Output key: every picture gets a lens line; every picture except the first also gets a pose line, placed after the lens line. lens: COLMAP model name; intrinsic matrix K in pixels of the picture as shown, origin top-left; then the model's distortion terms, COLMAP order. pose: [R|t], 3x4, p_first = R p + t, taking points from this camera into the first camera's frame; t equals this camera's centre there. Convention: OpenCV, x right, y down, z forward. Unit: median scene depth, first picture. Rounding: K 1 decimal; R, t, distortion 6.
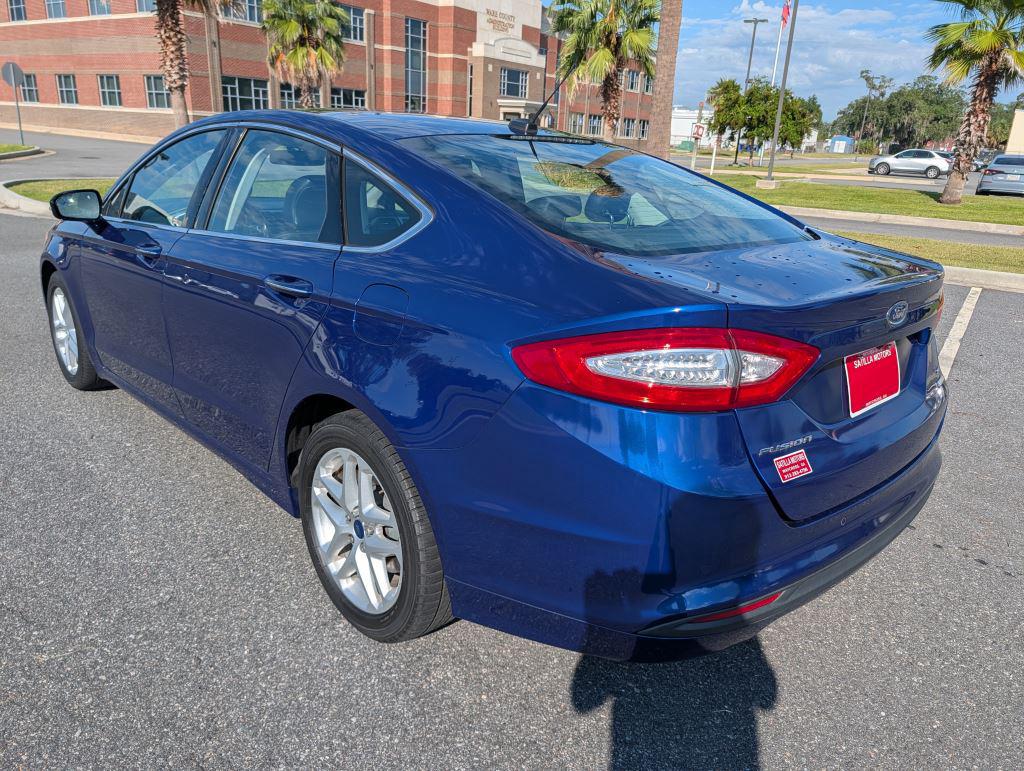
lens RADIAL K [[789.3, 0, 512.0], [0, 789.3, 385.5], [0, 0, 1]] dist [0.002539, -0.003693]
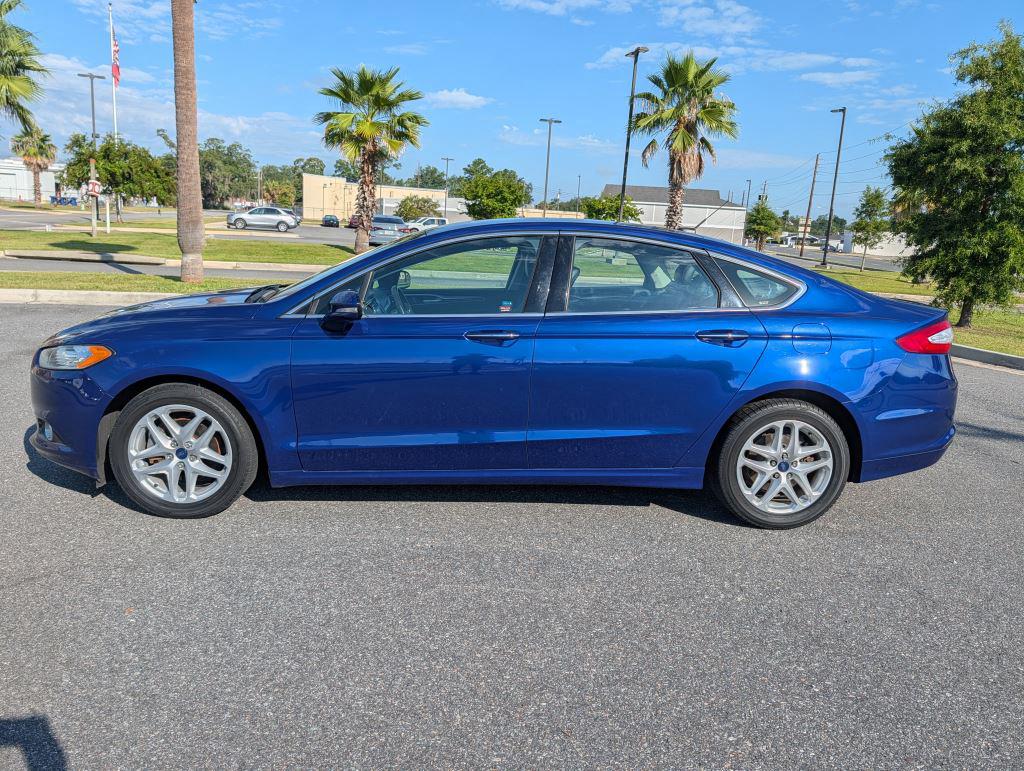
lens RADIAL K [[789.9, 0, 512.0], [0, 789.9, 385.5], [0, 0, 1]] dist [-0.001674, -0.010519]
pose [[0.627951, -0.162349, 0.761131, -0.173677], [0.205876, 0.977812, 0.038715, -0.017393], [-0.750529, 0.132387, 0.647442, 0.027859]]
